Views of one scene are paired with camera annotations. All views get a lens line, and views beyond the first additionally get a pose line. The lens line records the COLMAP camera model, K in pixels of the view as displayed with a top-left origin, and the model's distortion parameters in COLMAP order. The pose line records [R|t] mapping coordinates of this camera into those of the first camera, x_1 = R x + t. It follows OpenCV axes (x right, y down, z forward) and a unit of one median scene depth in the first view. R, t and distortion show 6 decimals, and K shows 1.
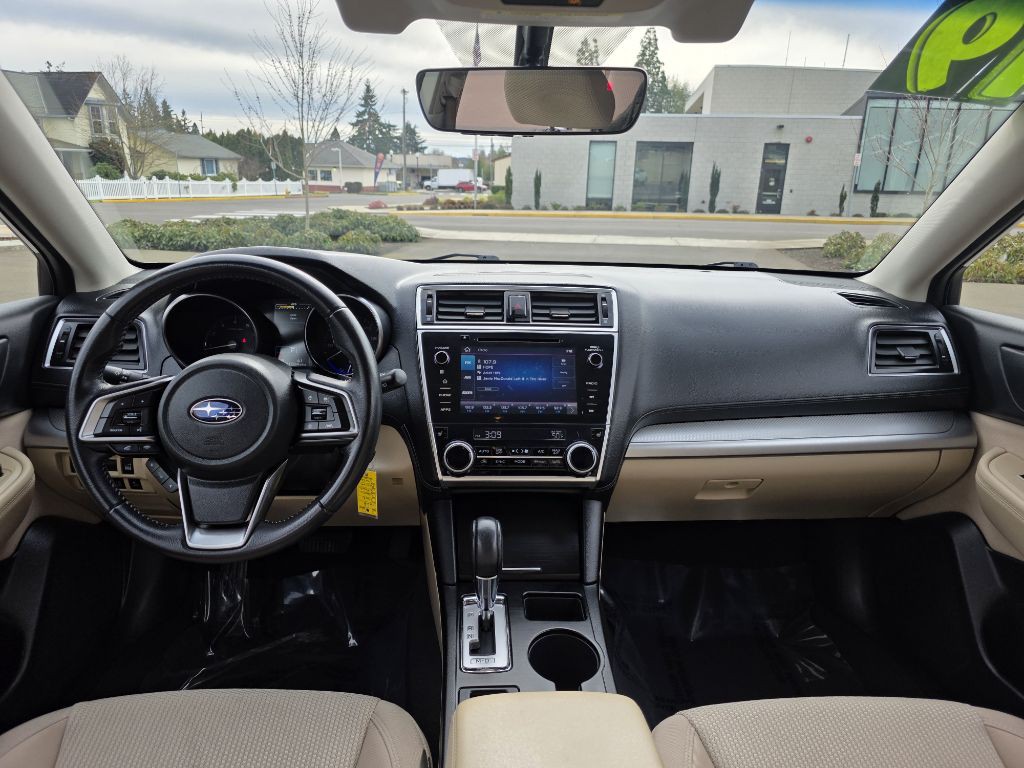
lens RADIAL K [[688.5, 0, 506.0], [0, 688.5, 380.2], [0, 0, 1]] dist [0.067011, -0.072498]
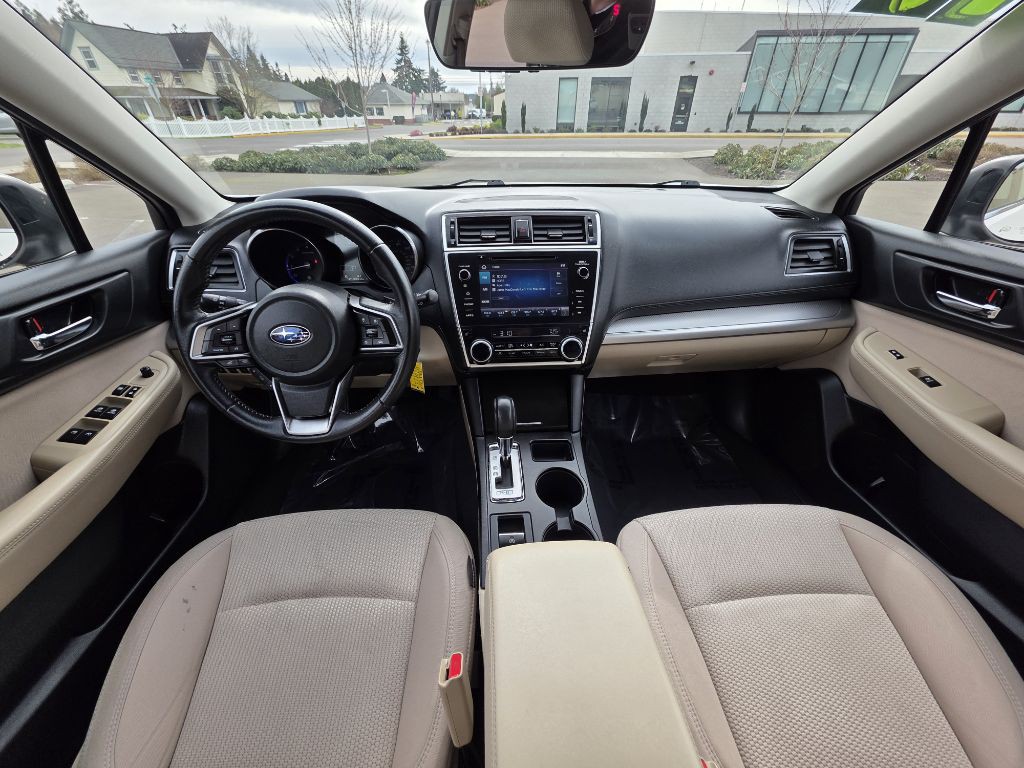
lens RADIAL K [[406.3, 0, 505.7], [0, 406.3, 380.5], [0, 0, 1]] dist [0.004016, 0.000466]
pose [[0.999597, -0.027278, -0.007909, -0.014176], [0.028394, 0.953726, 0.299334, -0.063569], [-0.000622, -0.299438, 0.954116, 0.192170]]
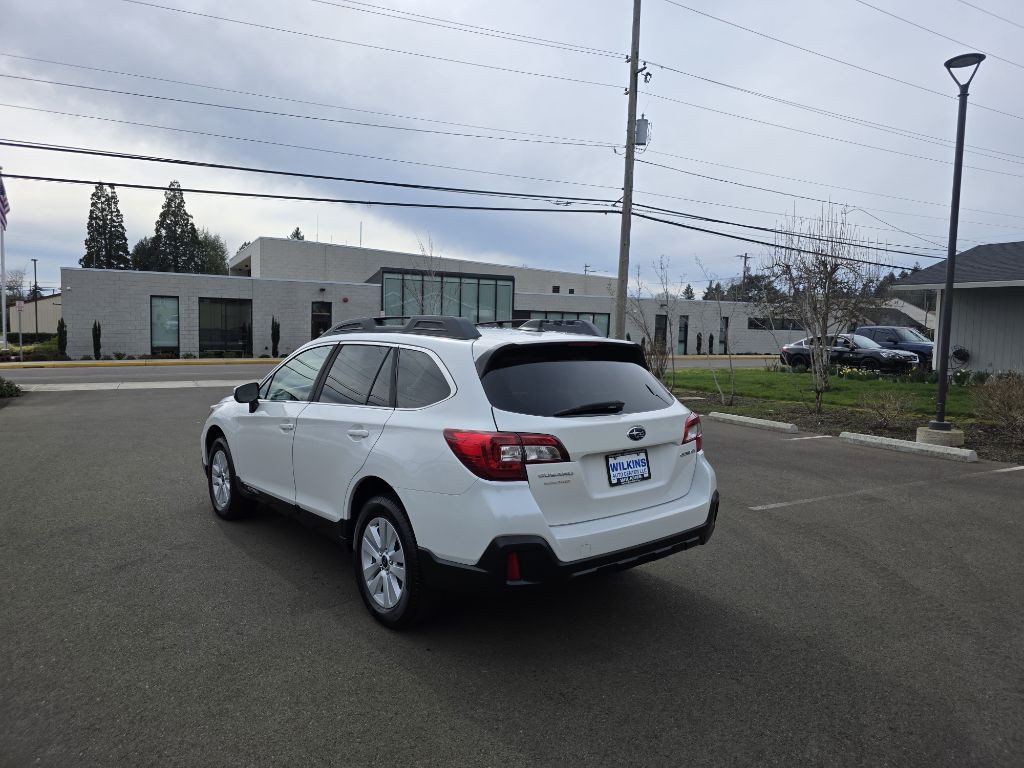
lens RADIAL K [[676.8, 0, 512.2], [0, 676.8, 376.4], [0, 0, 1]] dist [0.050018, -0.057010]
pose [[0.800969, -0.051431, 0.596493, -1.721745], [0.170636, 0.974592, -0.145098, 0.602323], [-0.573875, 0.218002, 0.789394, -3.102452]]
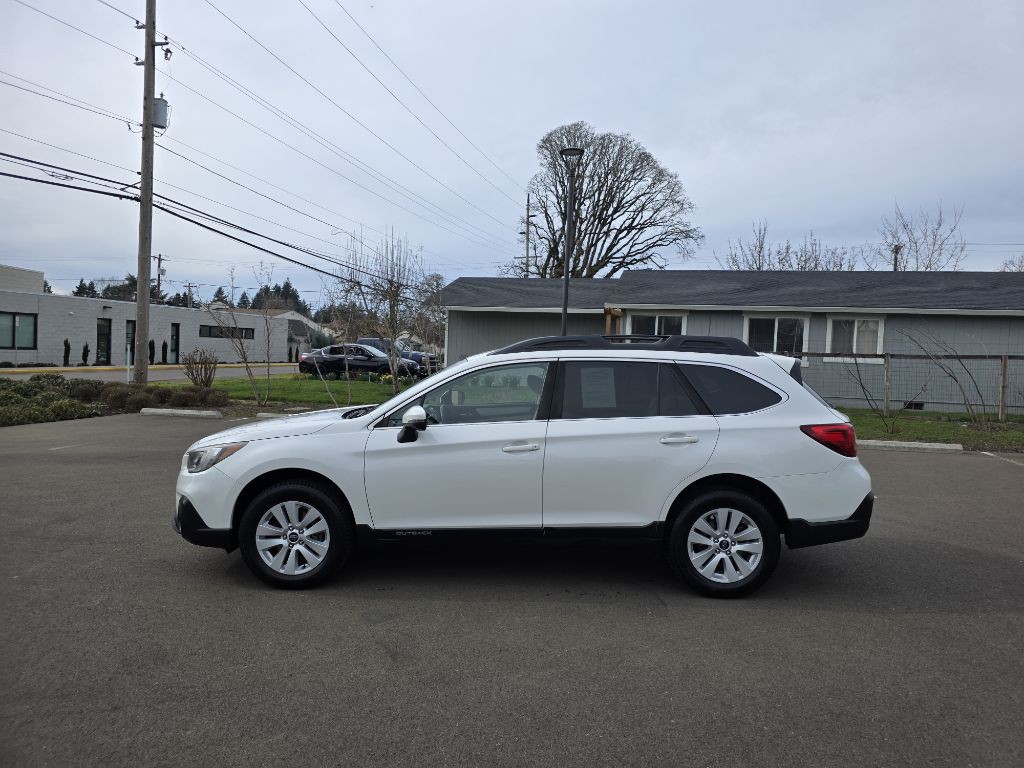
lens RADIAL K [[682.2, 0, 514.7], [0, 682.2, 379.0], [0, 0, 1]] dist [0.060565, -0.051127]
pose [[0.077562, -0.062225, 0.995044, -3.811522], [0.256114, 0.965801, 0.040433, -0.298967], [-0.963530, 0.251709, 0.090846, -0.040552]]
